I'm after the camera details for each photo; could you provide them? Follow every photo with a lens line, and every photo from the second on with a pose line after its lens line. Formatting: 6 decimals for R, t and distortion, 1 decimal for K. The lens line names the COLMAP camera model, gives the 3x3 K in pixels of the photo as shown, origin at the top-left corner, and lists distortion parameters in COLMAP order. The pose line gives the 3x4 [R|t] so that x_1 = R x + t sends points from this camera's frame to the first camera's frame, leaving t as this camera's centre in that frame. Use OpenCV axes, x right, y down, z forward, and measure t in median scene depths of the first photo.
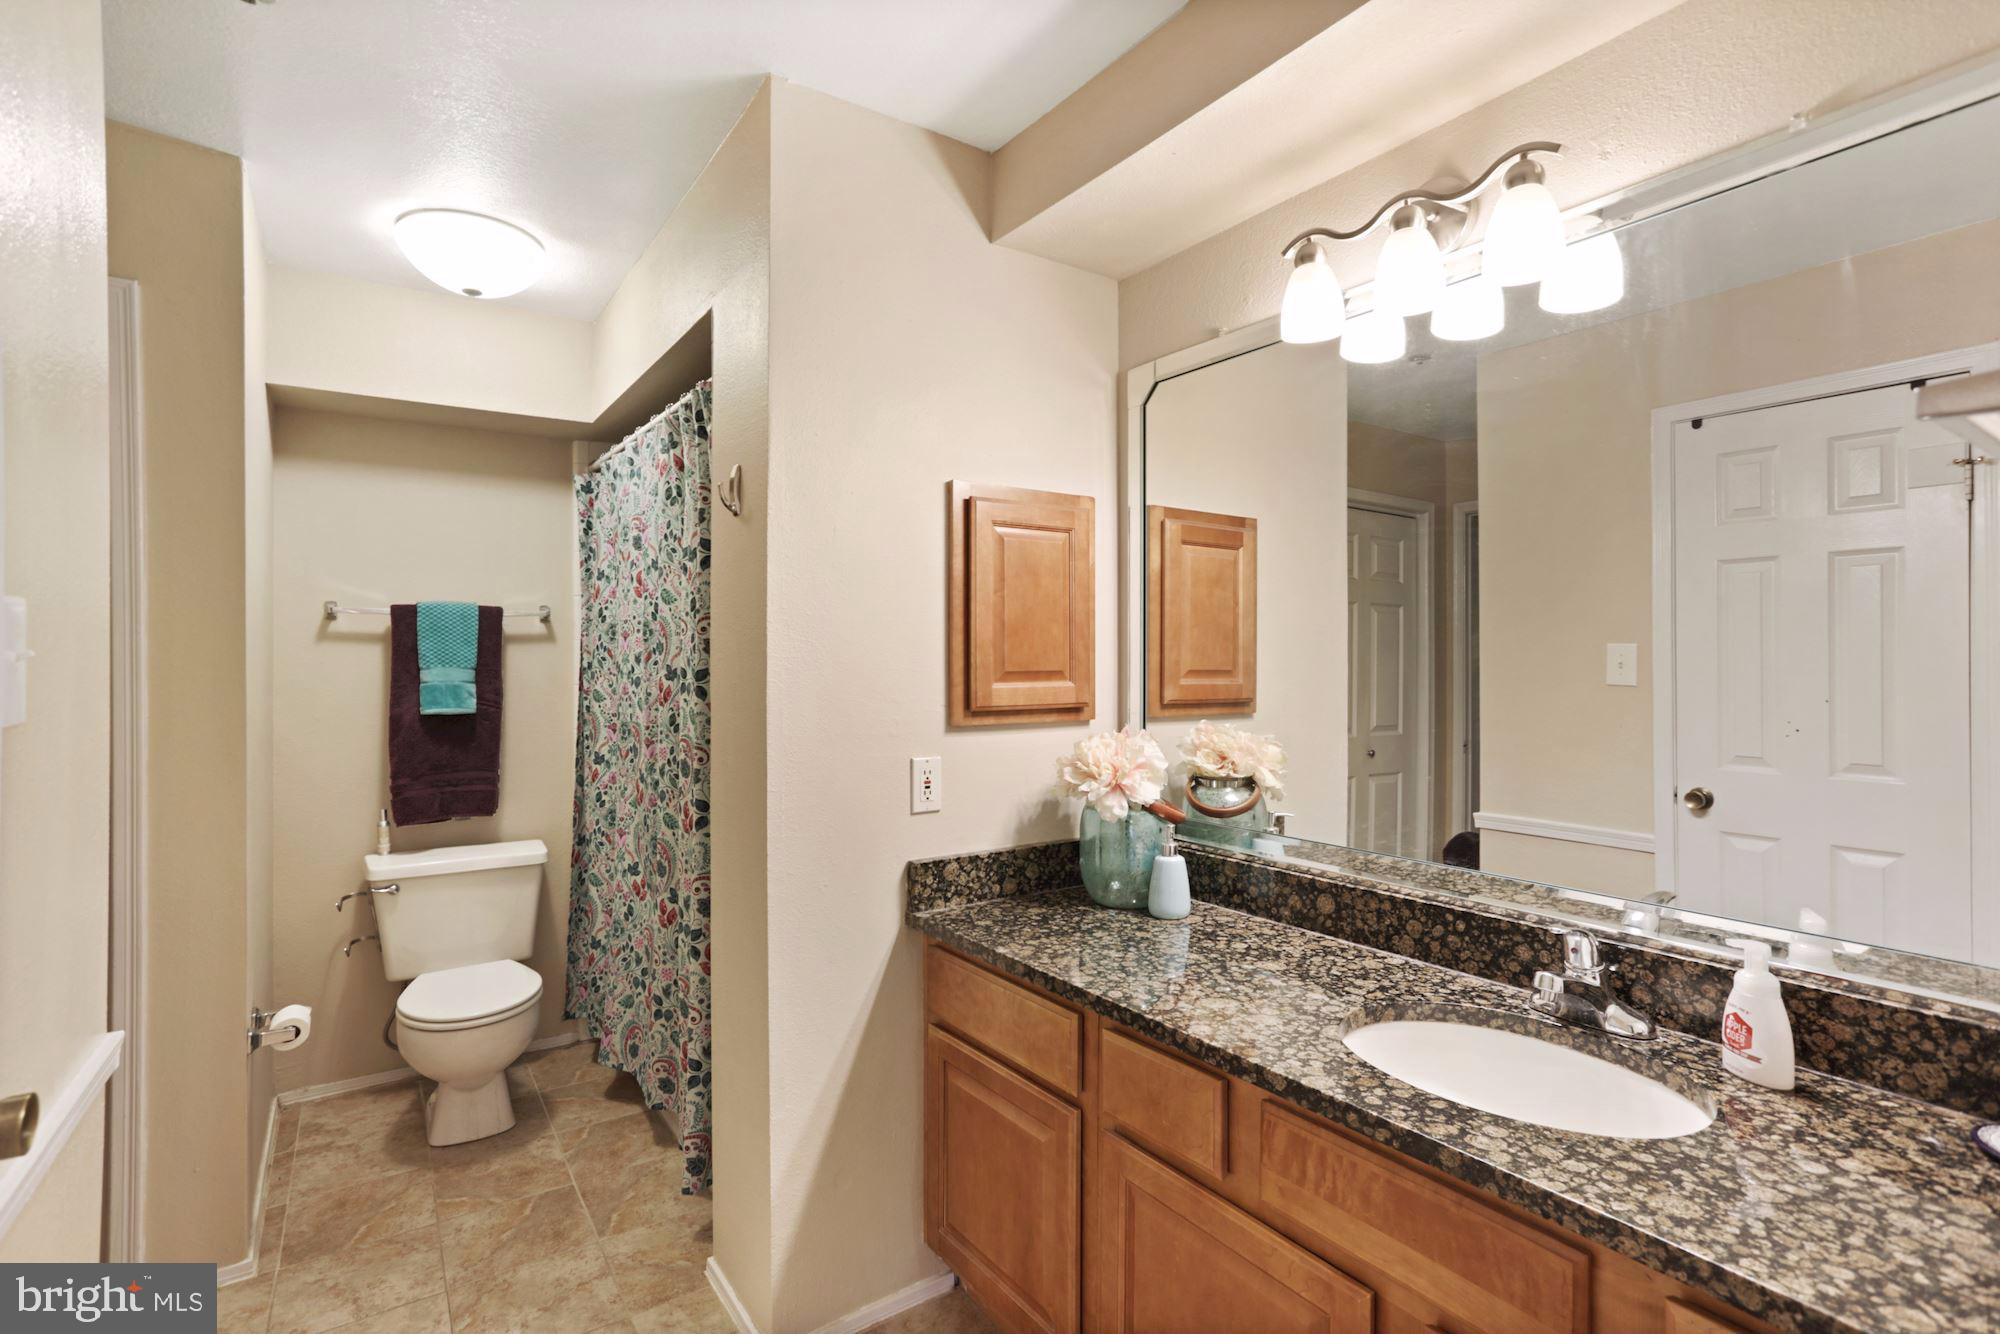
lens RADIAL K [[954.4, 0, 1008.6], [0, 954.4, 668.4], [0, 0, 1]] dist [-0.021246, 0.001509]
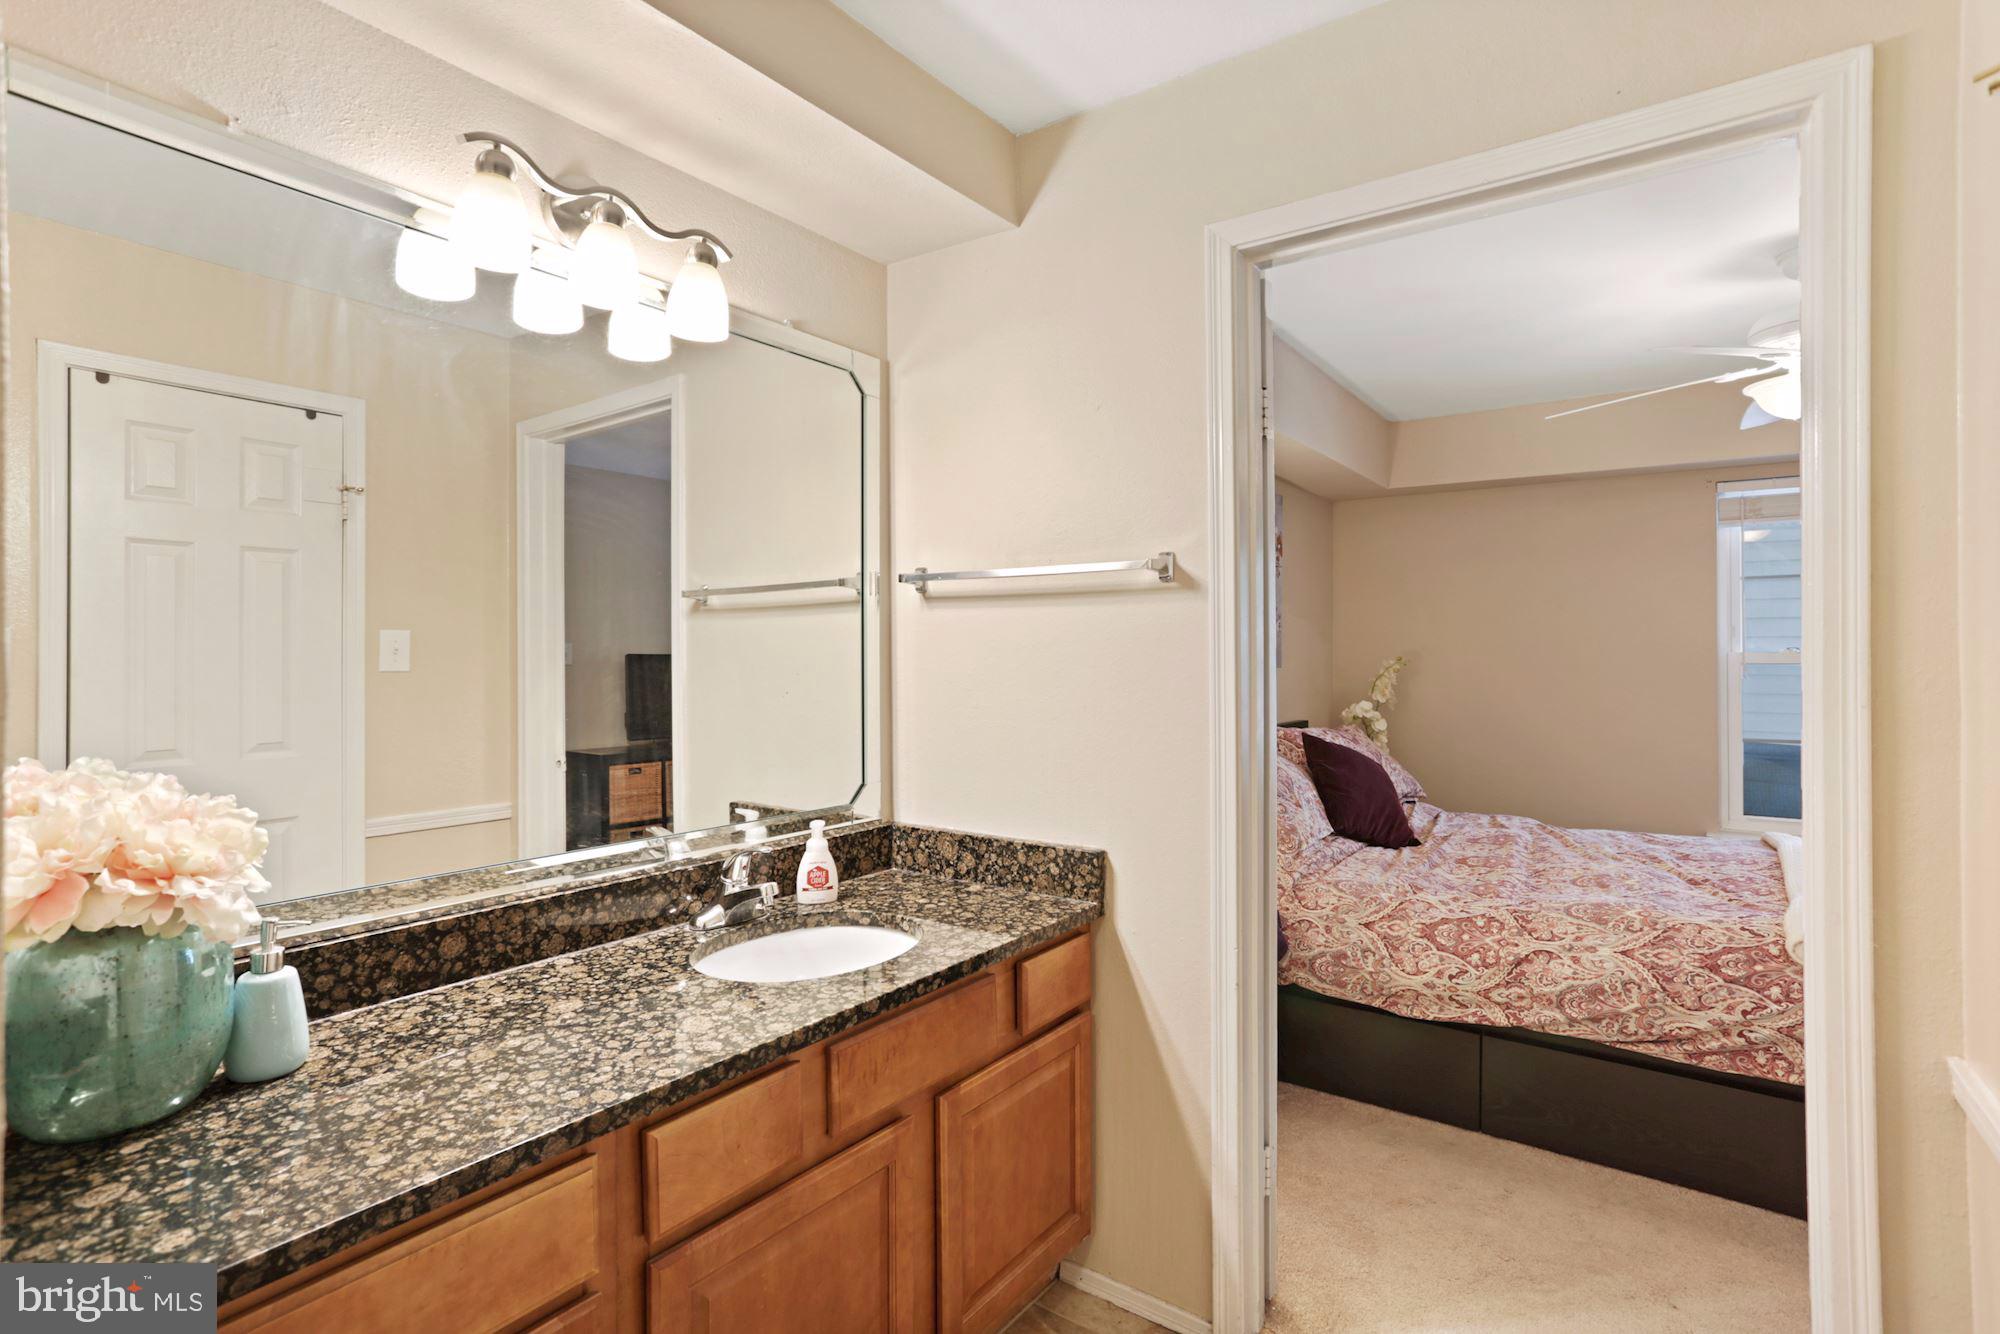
lens RADIAL K [[954.4, 0, 999.6], [0, 954.4, 647.3], [0, 0, 1]] dist [-0.021246, 0.001509]
pose [[-0.319839, 0.003098, 0.947467, -0.654536], [0.004962, 0.999986, -0.001594, -0.006879], [-0.947459, 0.004192, -0.319850, 0.898562]]
